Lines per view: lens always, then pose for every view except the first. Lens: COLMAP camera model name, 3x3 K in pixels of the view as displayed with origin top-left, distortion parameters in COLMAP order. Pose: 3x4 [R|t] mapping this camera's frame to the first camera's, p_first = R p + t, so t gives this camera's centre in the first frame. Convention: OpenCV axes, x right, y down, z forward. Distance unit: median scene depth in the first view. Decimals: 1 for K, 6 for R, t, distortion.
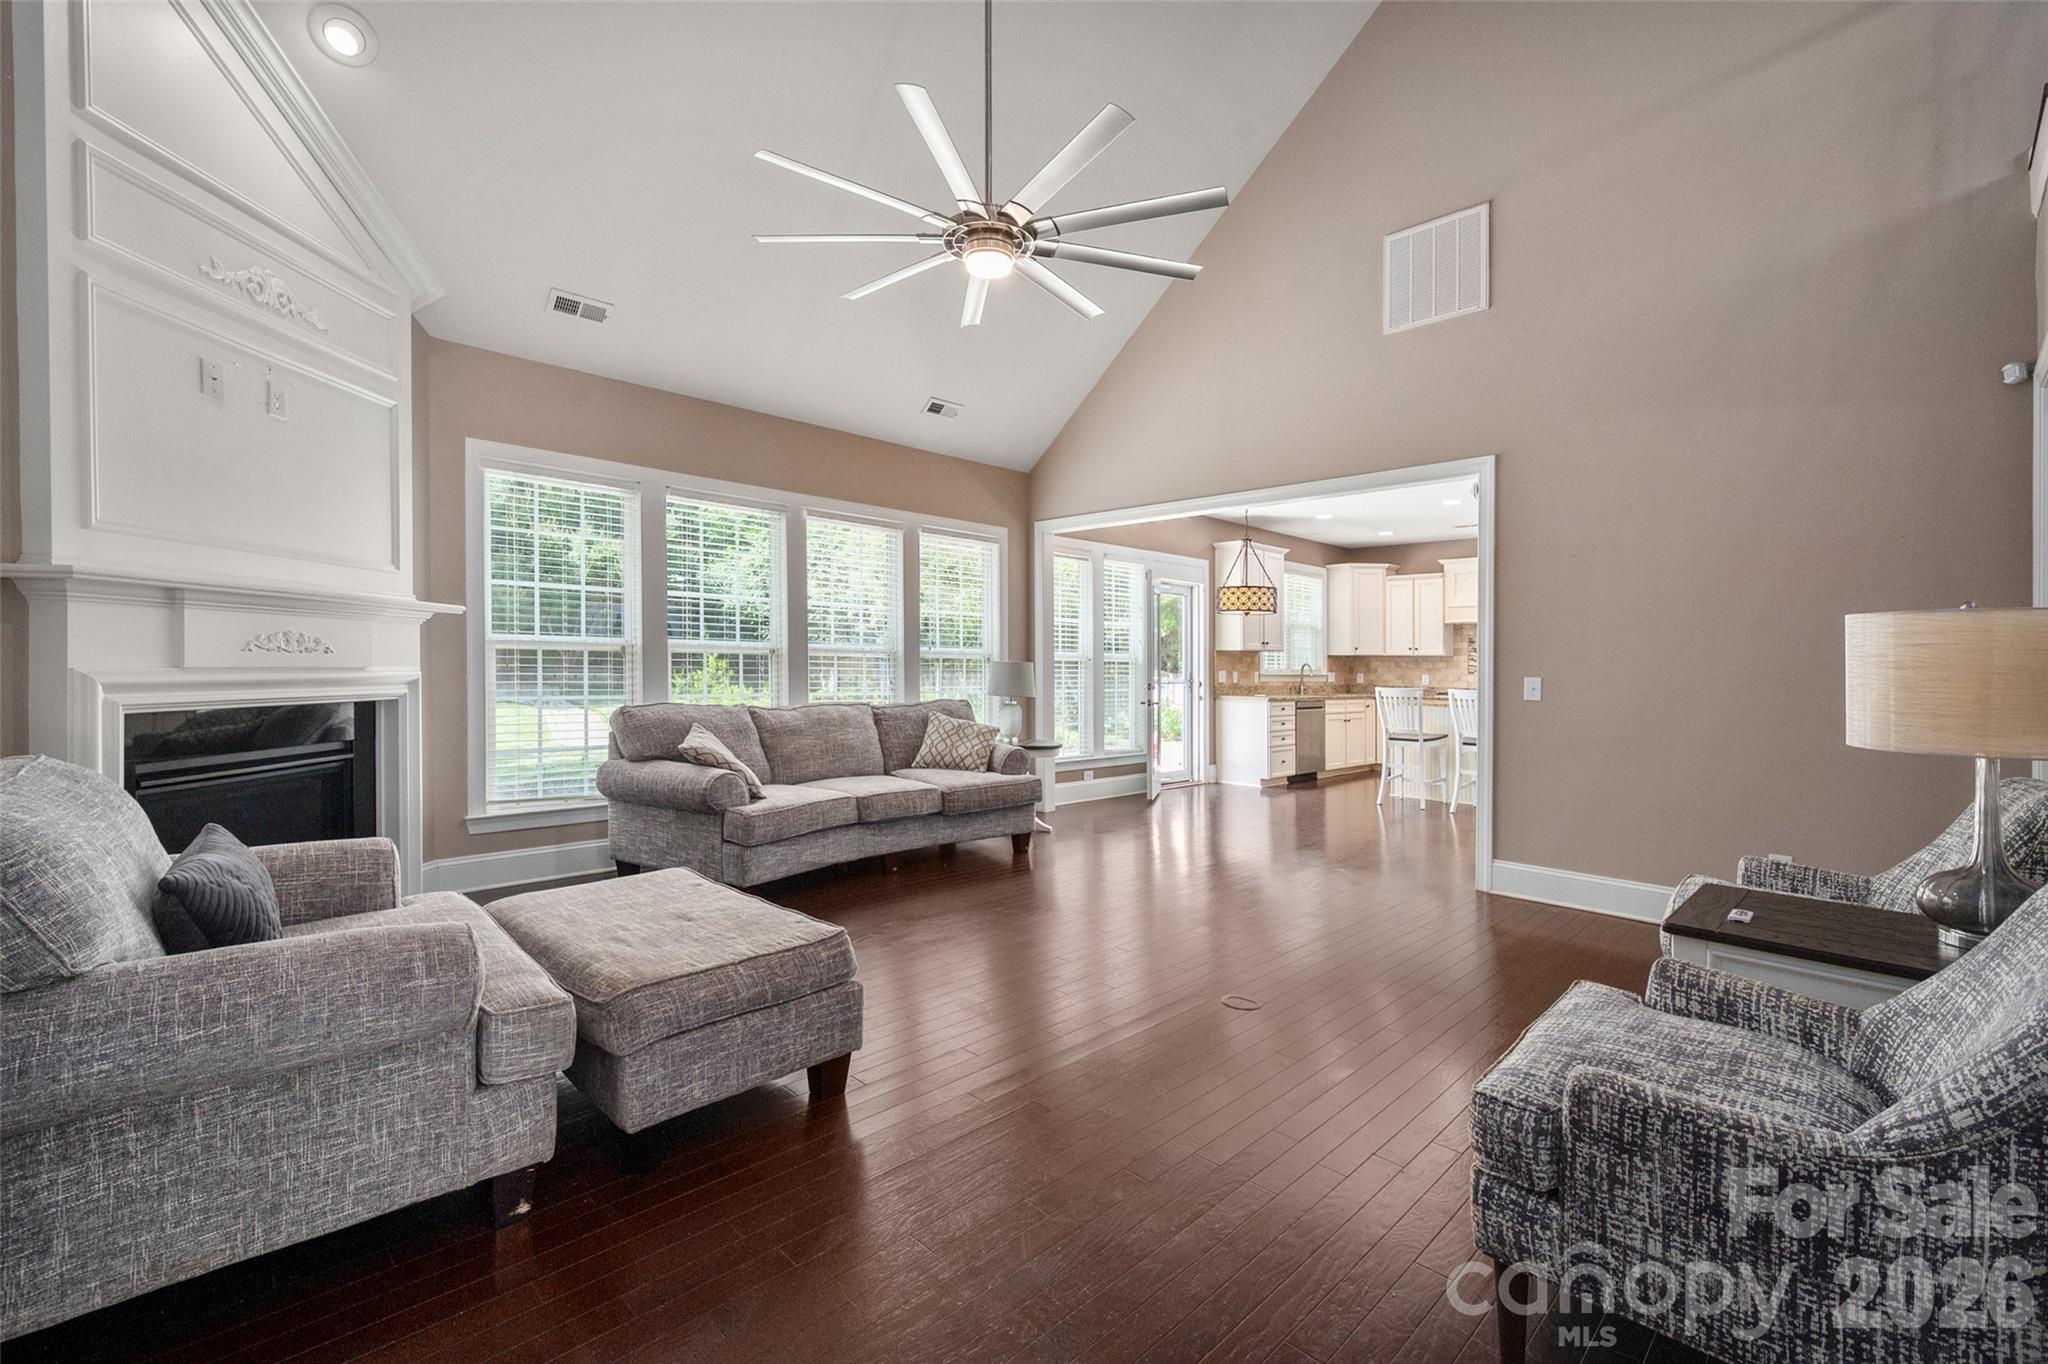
lens RADIAL K [[890.0, 0, 1015.7], [0, 890.0, 672.6], [0, 0, 1]] dist [0.004685, -0.000785]
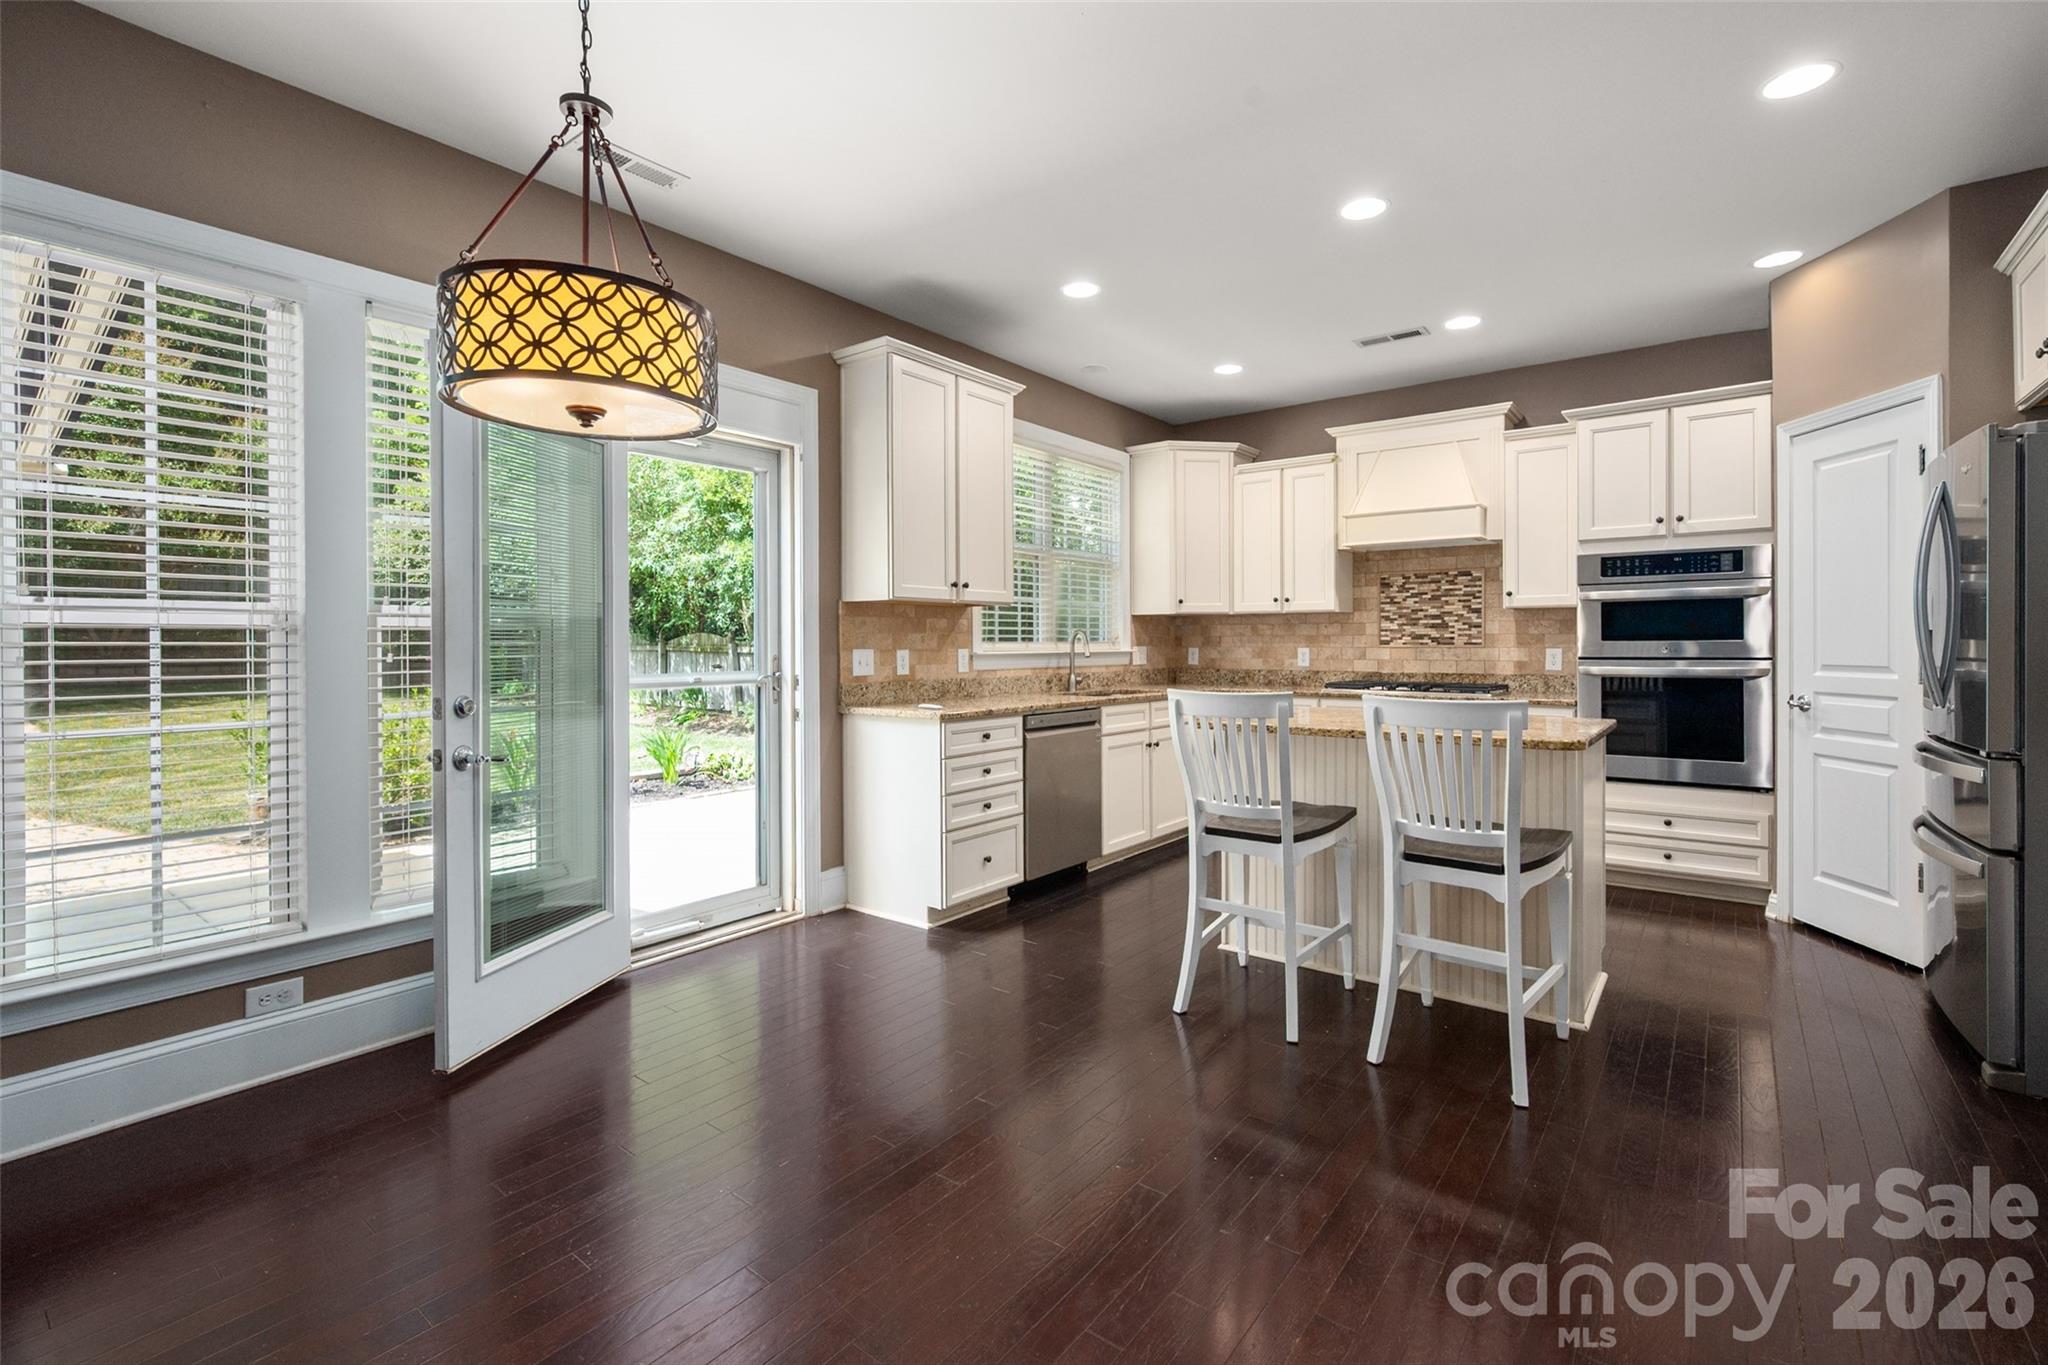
lens RADIAL K [[890.0, 0, 1022.2], [0, 890.0, 677.7], [0, 0, 1]] dist [0.004685, -0.000785]
pose [[0.992668, -0.020611, 0.119103, 0.251169], [0.016285, 0.999176, 0.037183, -0.002917], [-0.119771, -0.034971, 0.992185, 0.539175]]
